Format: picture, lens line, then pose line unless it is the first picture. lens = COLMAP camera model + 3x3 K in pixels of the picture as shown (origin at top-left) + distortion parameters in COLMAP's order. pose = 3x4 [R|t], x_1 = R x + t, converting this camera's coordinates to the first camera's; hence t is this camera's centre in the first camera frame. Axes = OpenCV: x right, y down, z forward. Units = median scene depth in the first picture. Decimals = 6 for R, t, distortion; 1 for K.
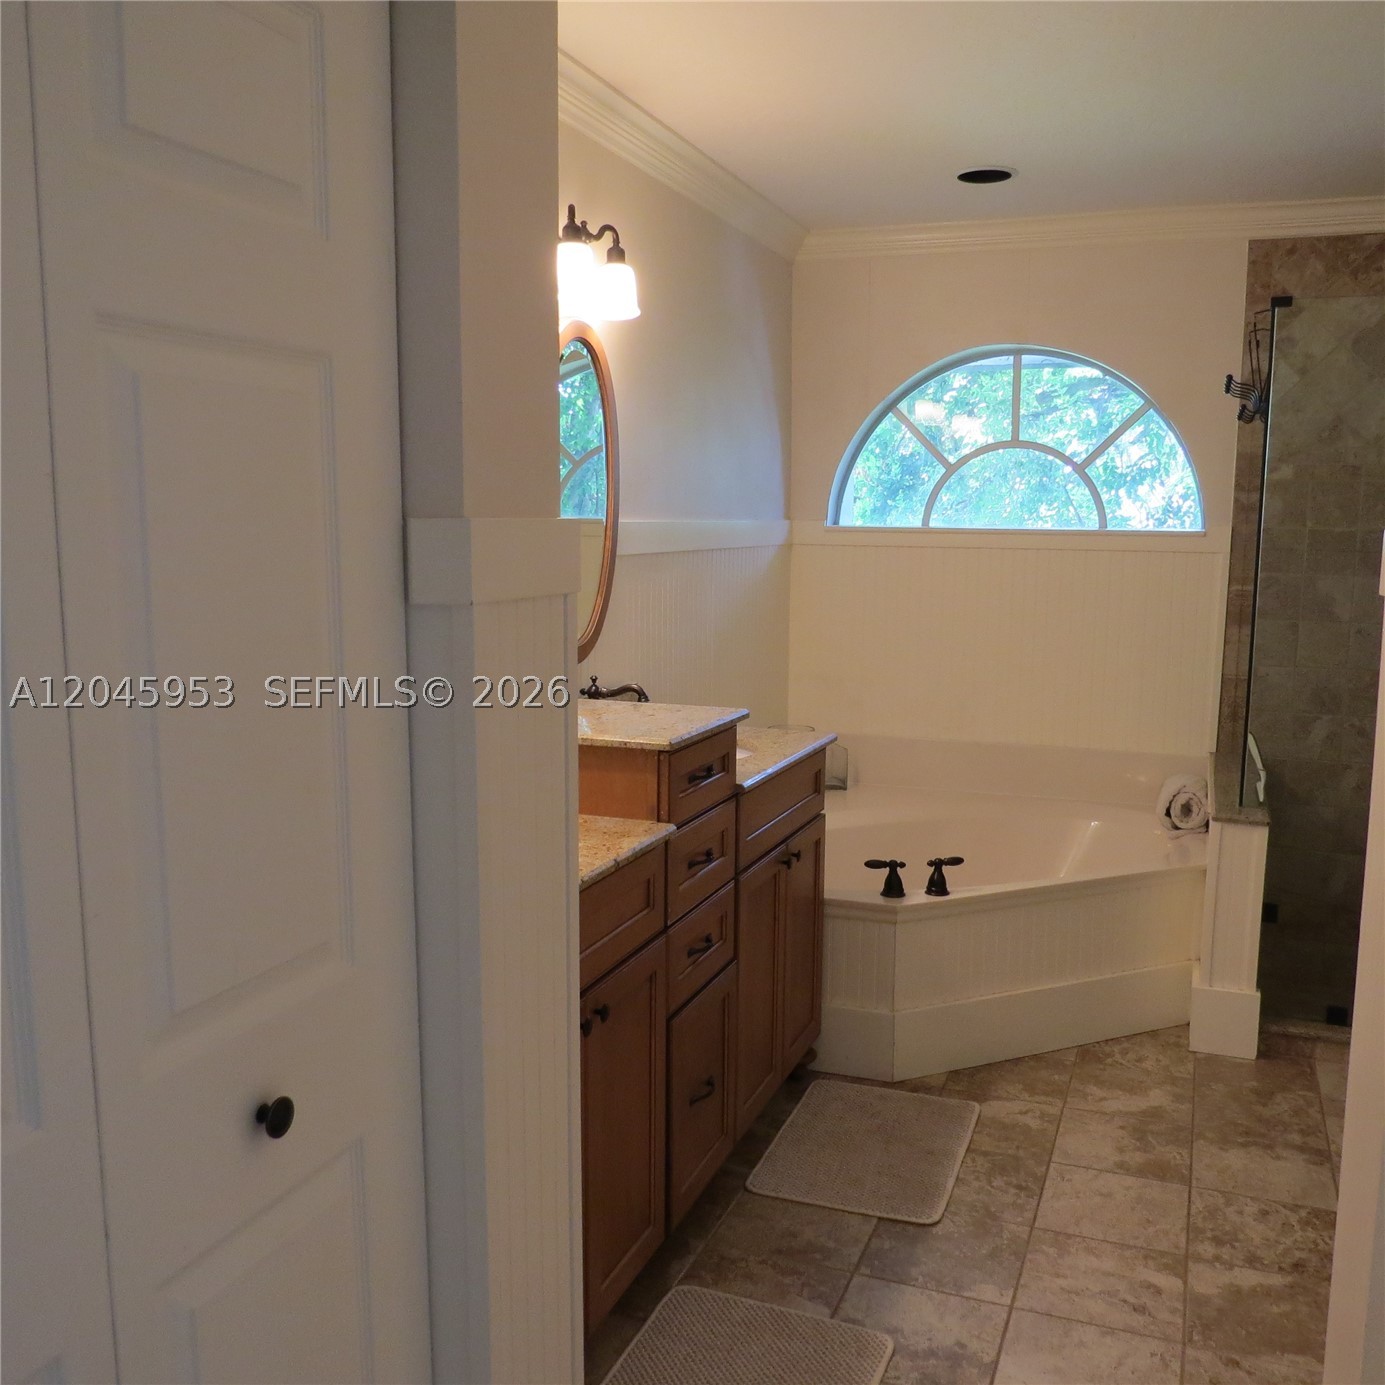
lens RADIAL K [[1328.7, 0, 693.4], [0, 1328.7, 695.0], [0, 0, 1]] dist [-0.019881, 0.000000]
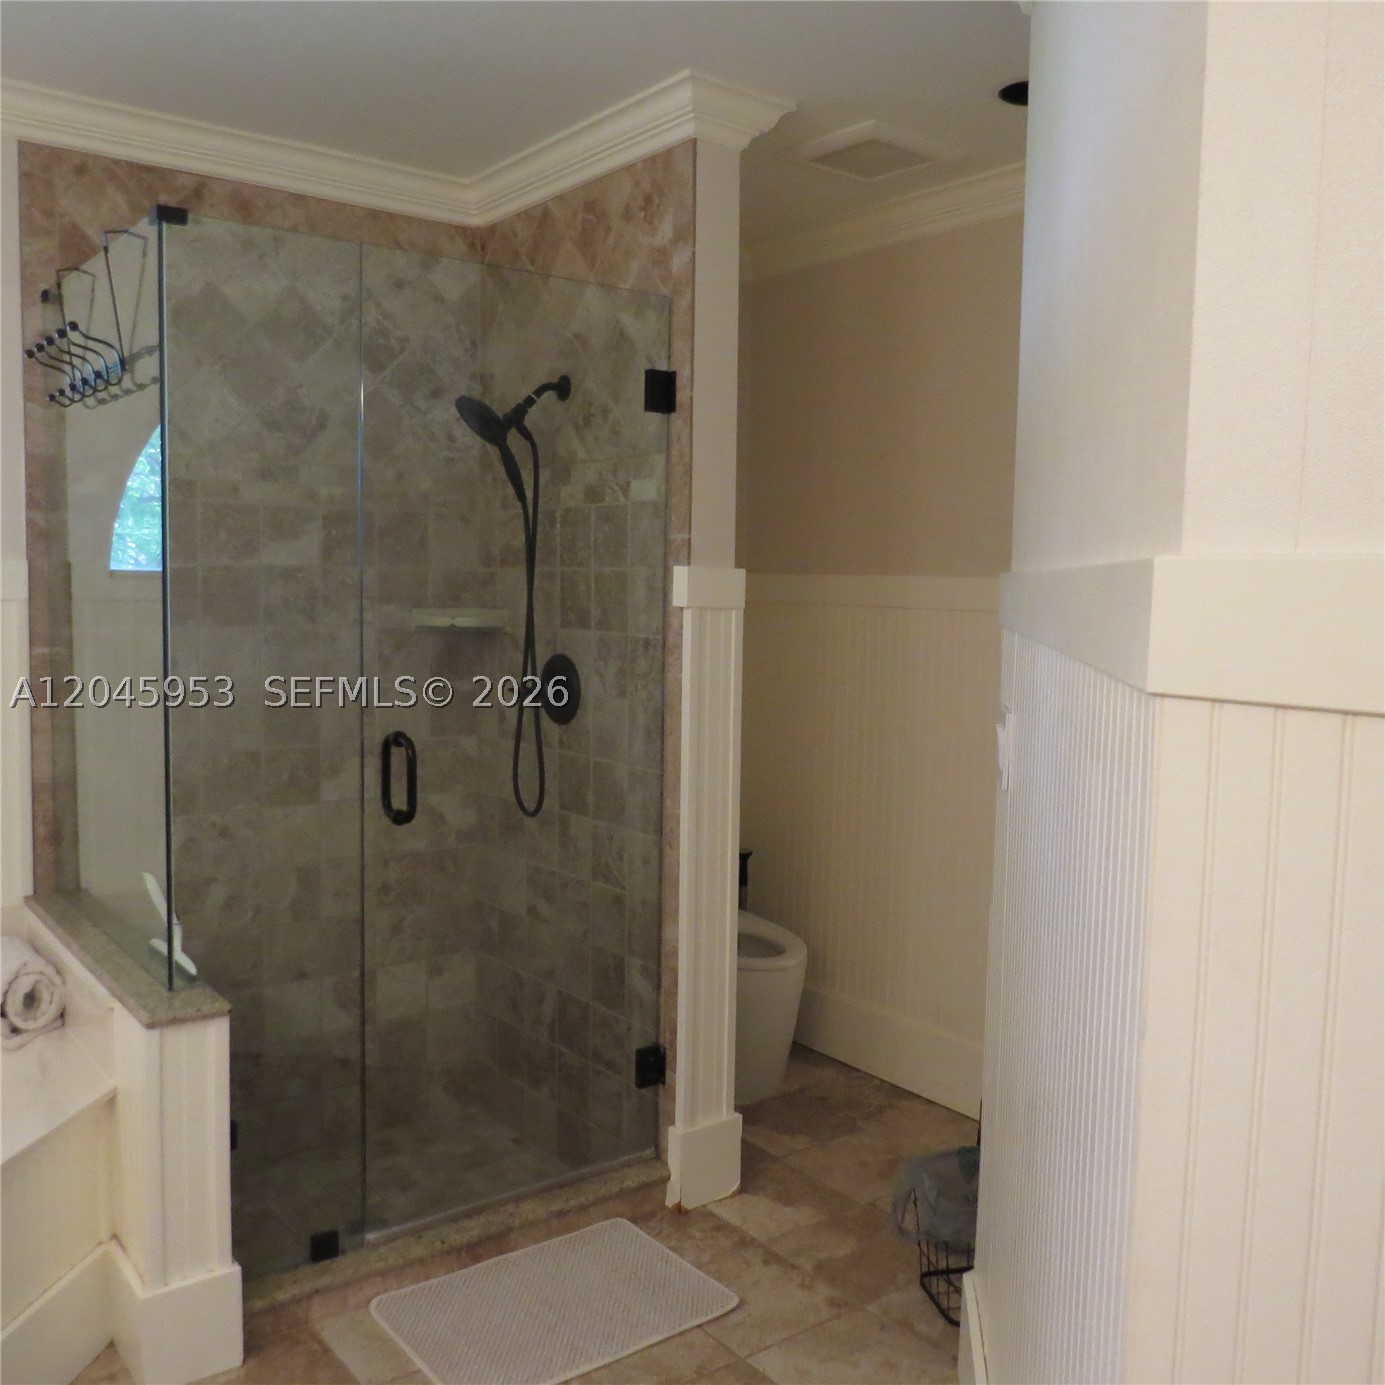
lens RADIAL K [[1328.7, 0, 697.5], [0, 1328.7, 685.6], [0, 0, 1]] dist [-0.019881, 0.000000]
pose [[0.524818, -0.073396, 0.848044, 0.009918], [0.104835, 0.994264, 0.021173, -0.044324], [-0.844734, 0.077793, 0.529502, 0.374586]]
